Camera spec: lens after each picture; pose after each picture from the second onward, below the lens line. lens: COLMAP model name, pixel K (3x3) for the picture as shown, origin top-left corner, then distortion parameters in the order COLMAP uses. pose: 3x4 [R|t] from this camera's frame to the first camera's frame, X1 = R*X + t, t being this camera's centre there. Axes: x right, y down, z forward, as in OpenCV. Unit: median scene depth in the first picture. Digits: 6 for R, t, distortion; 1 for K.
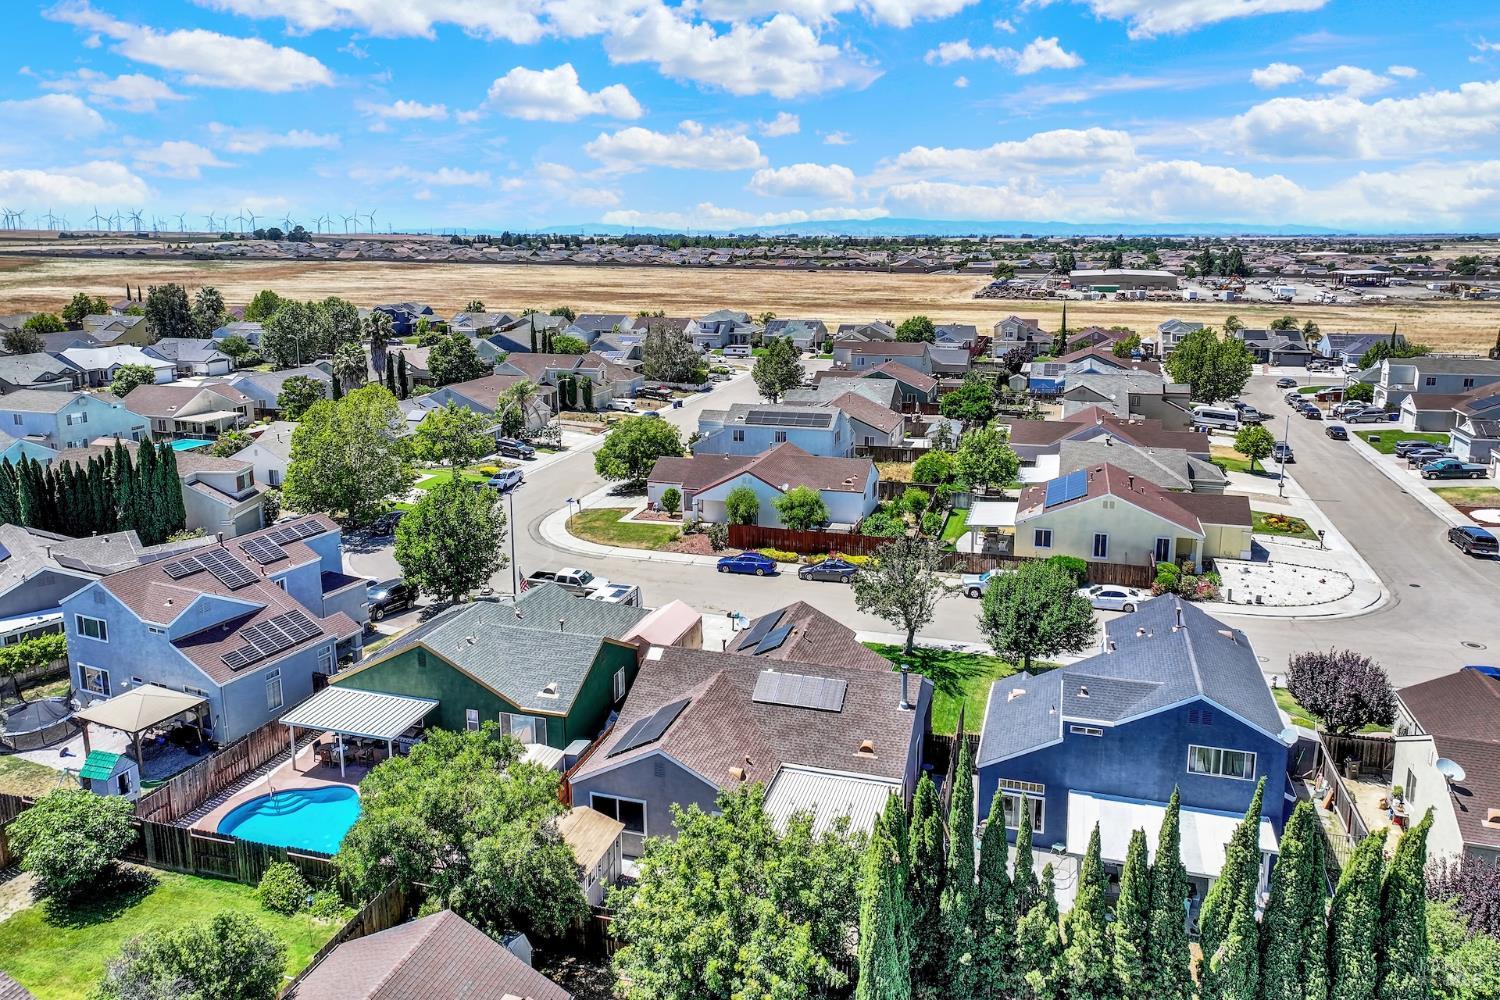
lens RADIAL K [[1048.6, 0, 755.2], [0, 1048.6, 496.1], [0, 0, 1]] dist [0.000895, 0.010651]
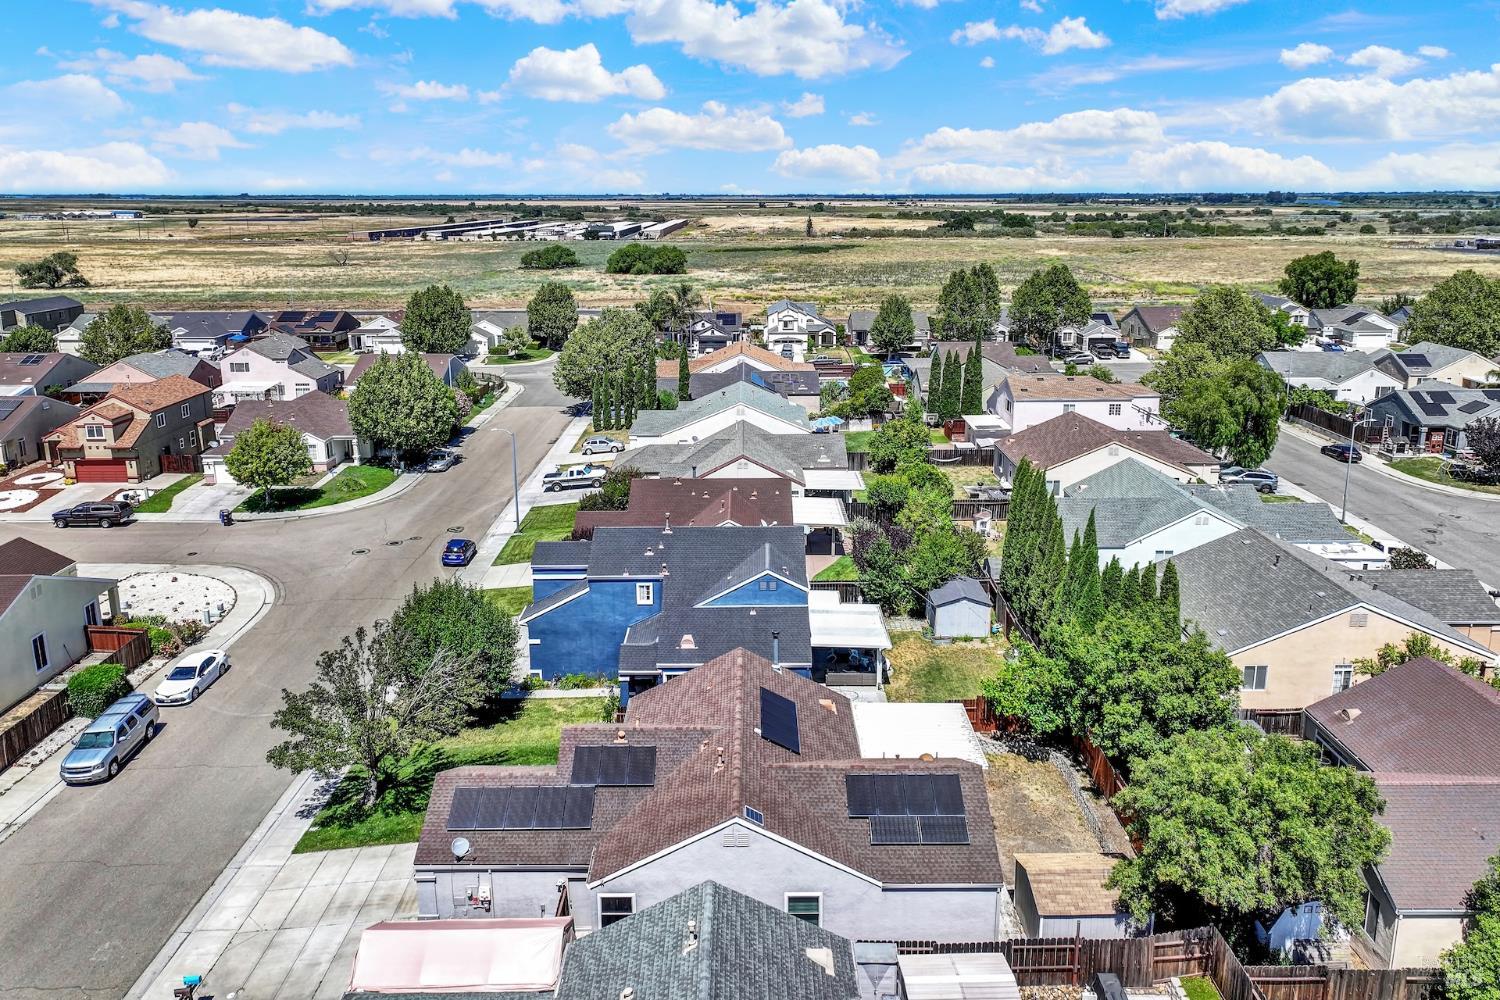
lens RADIAL K [[1048.6, 0, 751.1], [0, 1048.6, 487.5], [0, 0, 1]] dist [0.000895, 0.010651]
pose [[-0.298644, -0.252257, 0.920423, -0.431239], [0.231281, 0.916557, 0.326240, -0.173311], [-0.925916, 0.310306, -0.215382, 0.686619]]
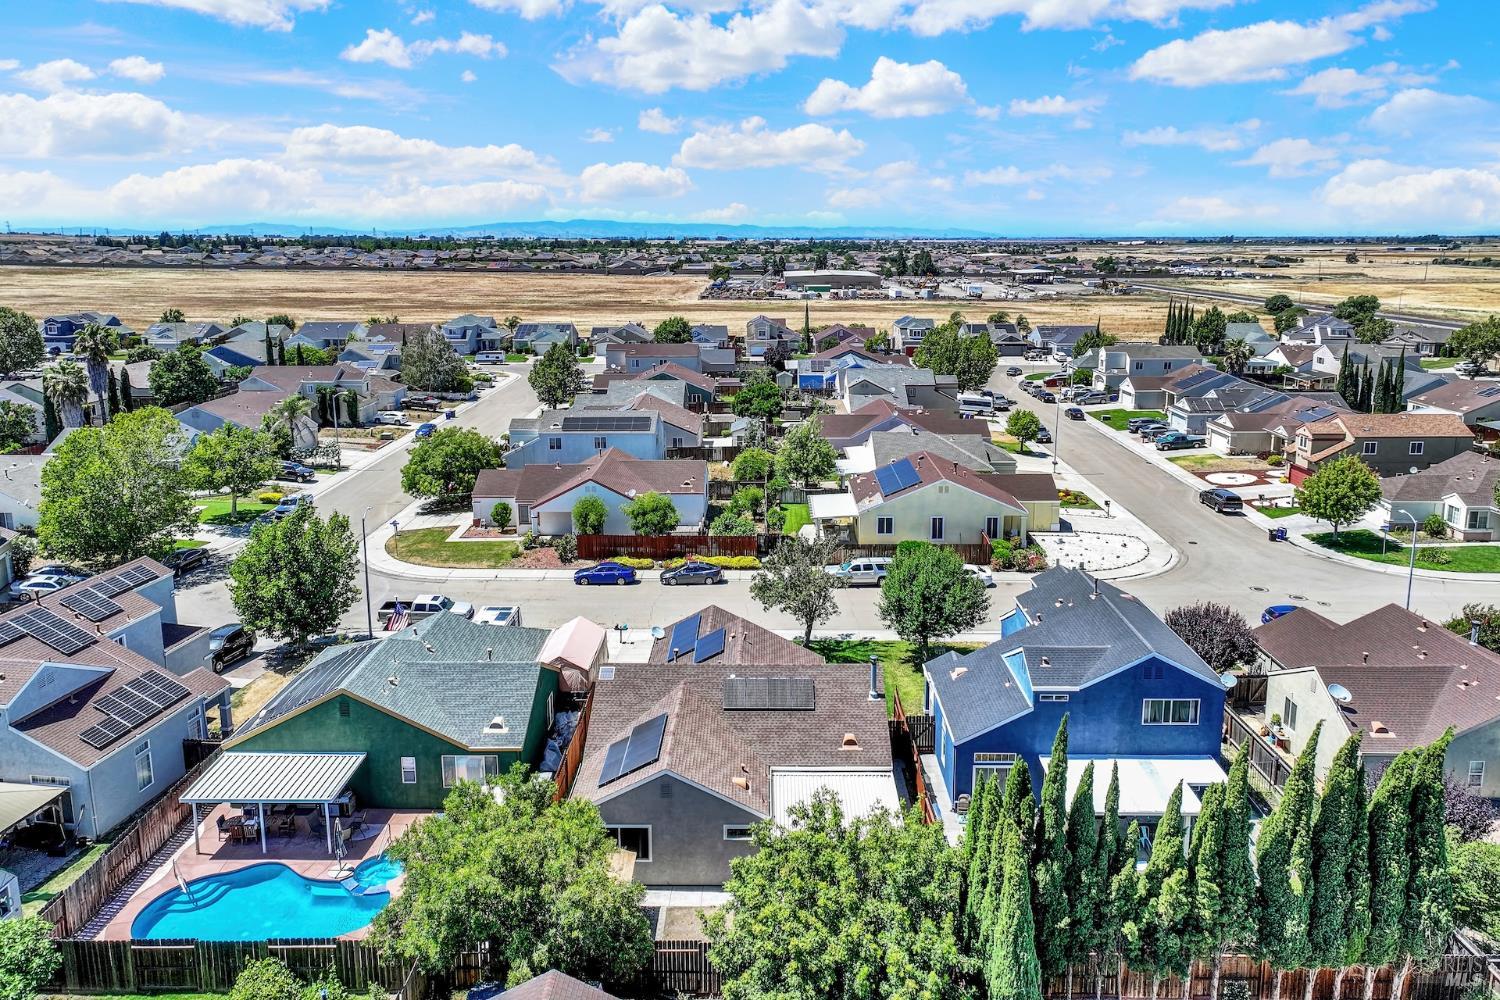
lens RADIAL K [[1048.6, 0, 756.7], [0, 1048.6, 497.5], [0, 0, 1]] dist [0.000895, 0.010651]
pose [[0.959761, -0.065951, 0.272963, -0.135515], [0.066102, 0.997775, 0.008653, -0.005415], [-0.272926, 0.009739, 0.961986, 0.025840]]
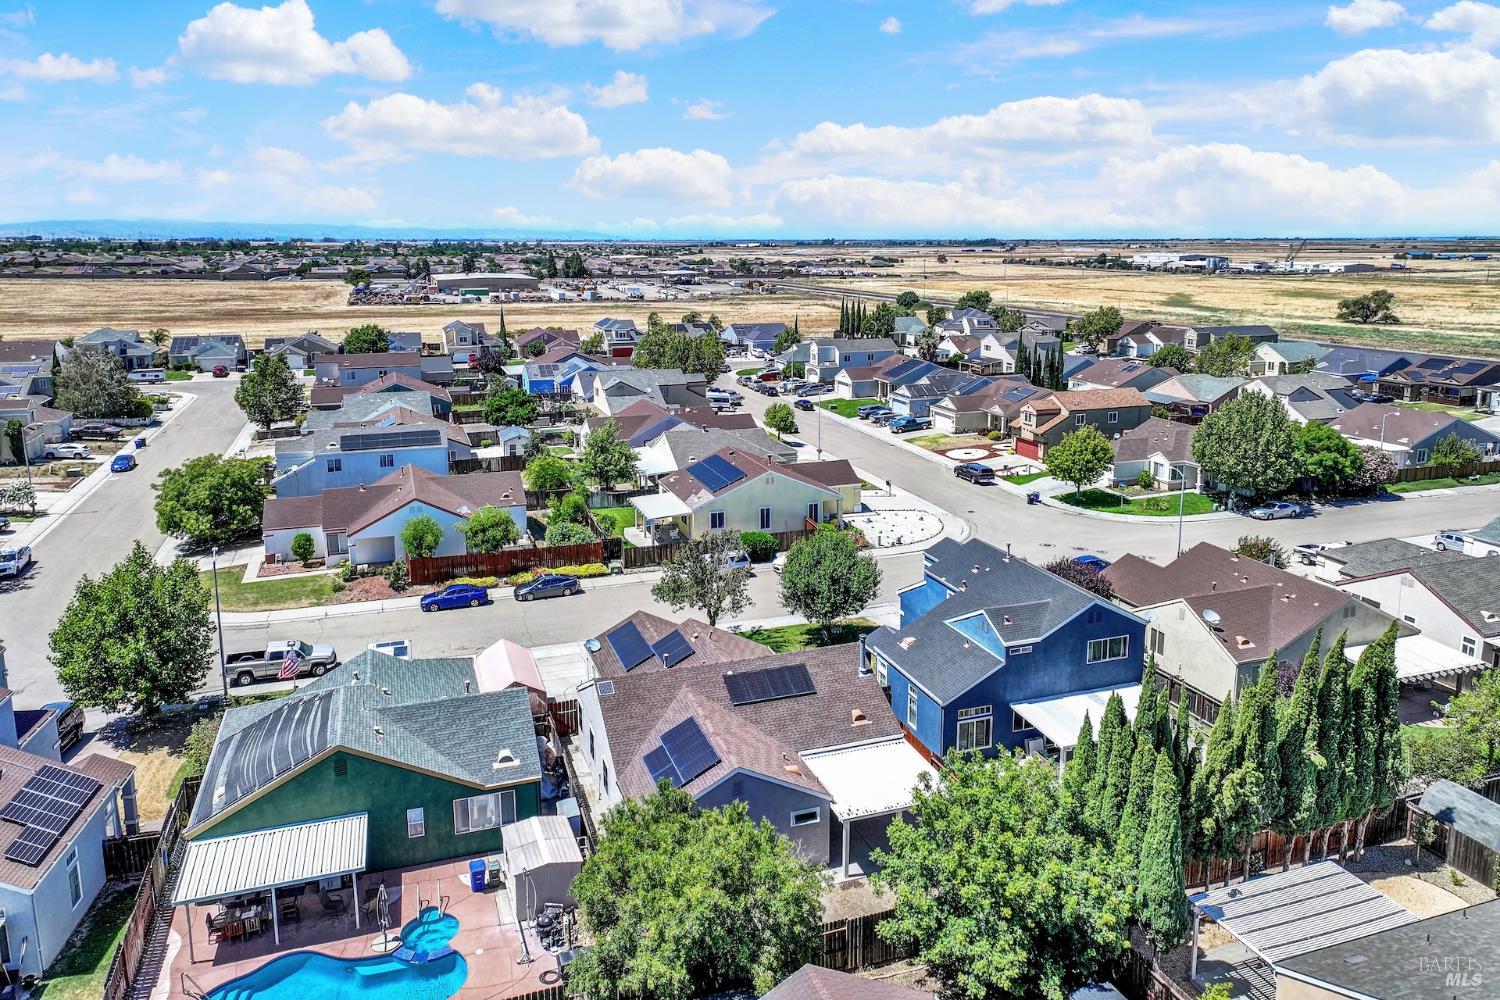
lens RADIAL K [[1048.6, 0, 761.9], [0, 1048.6, 501.9], [0, 0, 1]] dist [0.000895, 0.010651]
pose [[0.801233, -0.142337, 0.581177, -0.316513], [0.141521, 0.988816, 0.047067, -0.023018], [-0.581376, 0.044537, 0.812415, 0.099557]]
